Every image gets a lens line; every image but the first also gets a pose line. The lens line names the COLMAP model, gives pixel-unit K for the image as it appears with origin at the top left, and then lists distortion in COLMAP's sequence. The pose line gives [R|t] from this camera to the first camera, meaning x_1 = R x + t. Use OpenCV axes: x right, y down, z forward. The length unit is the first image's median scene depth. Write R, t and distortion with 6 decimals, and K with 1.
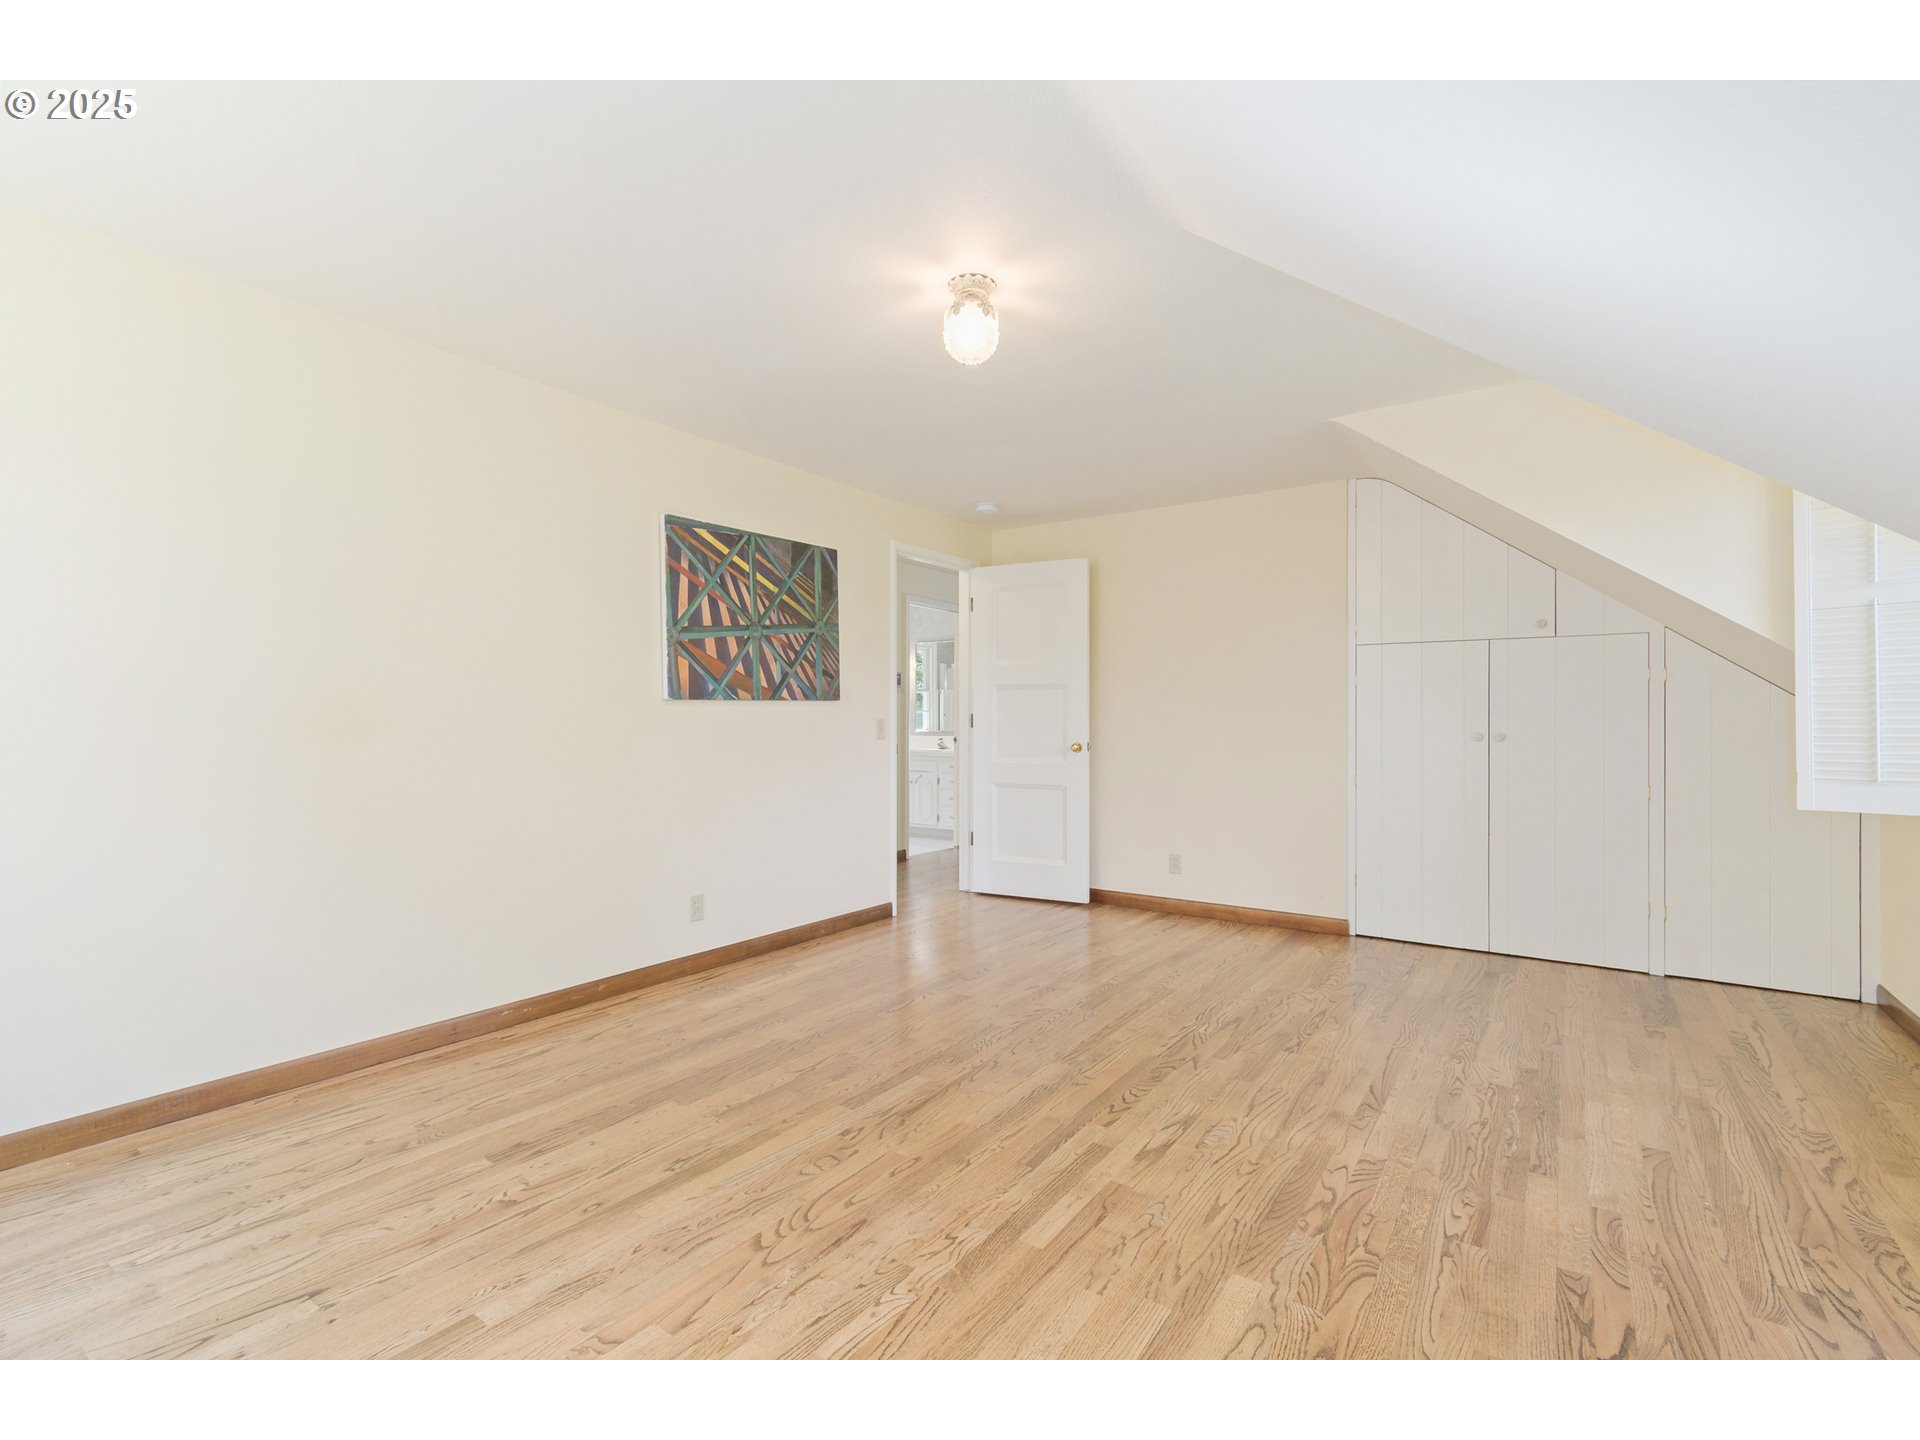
lens RADIAL K [[877.1, 0, 962.5], [0, 877.1, 718.8], [0, 0, 1]] dist [0.002186, 0.000328]
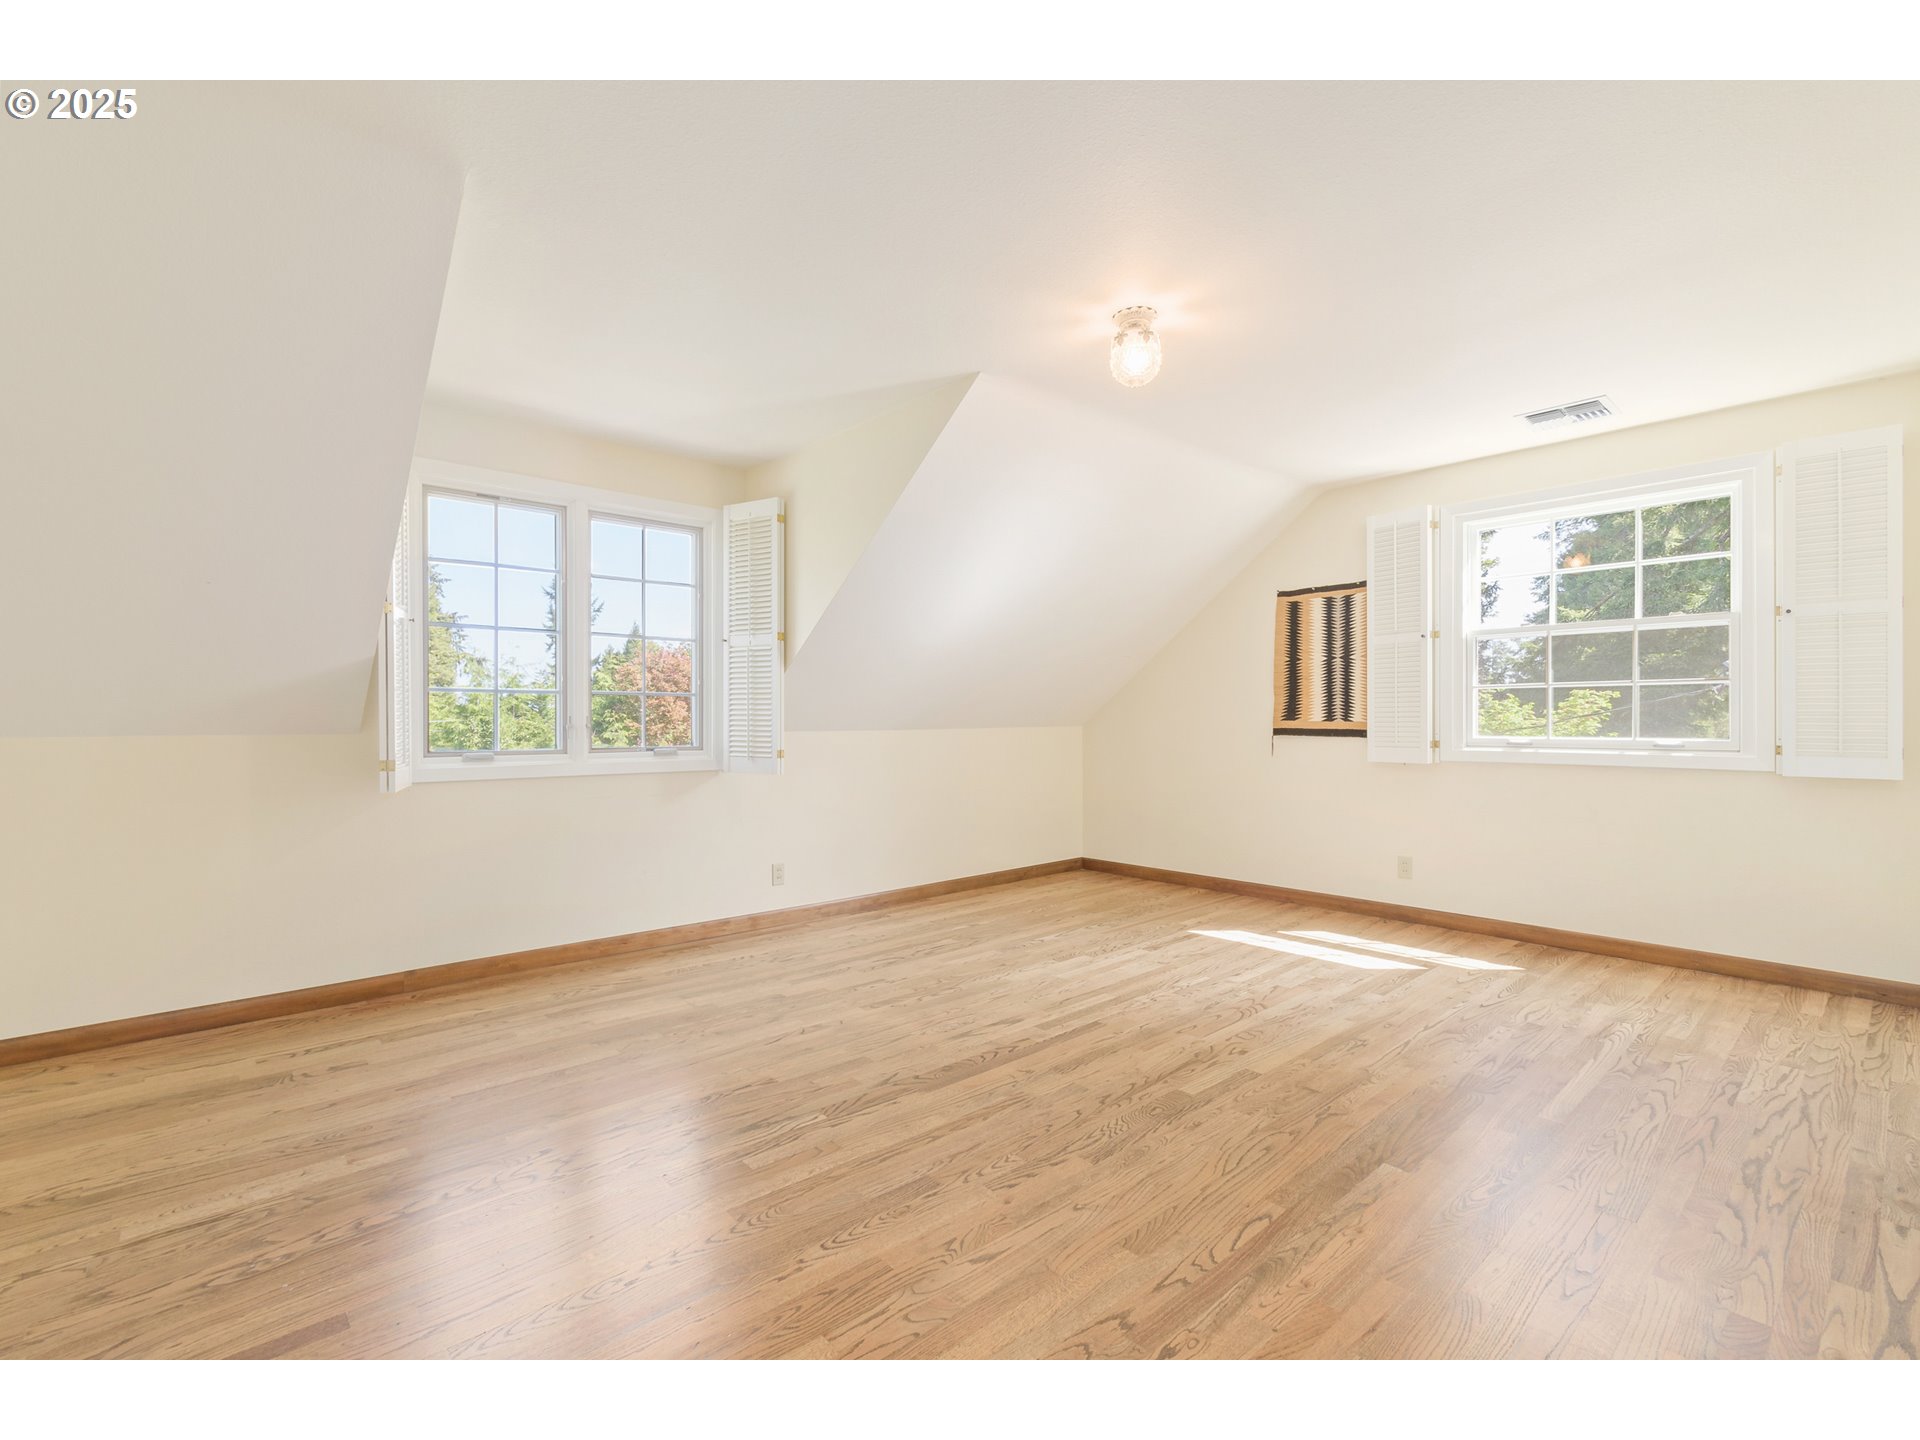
lens RADIAL K [[877.1, 0, 962.5], [0, 877.1, 718.8], [0, 0, 1]] dist [0.002186, 0.000328]
pose [[-0.975315, 0.001130, 0.220816, -0.021585], [-0.000920, 0.999957, -0.009184, 0.017915], [-0.220817, -0.009161, -0.975272, 2.133966]]
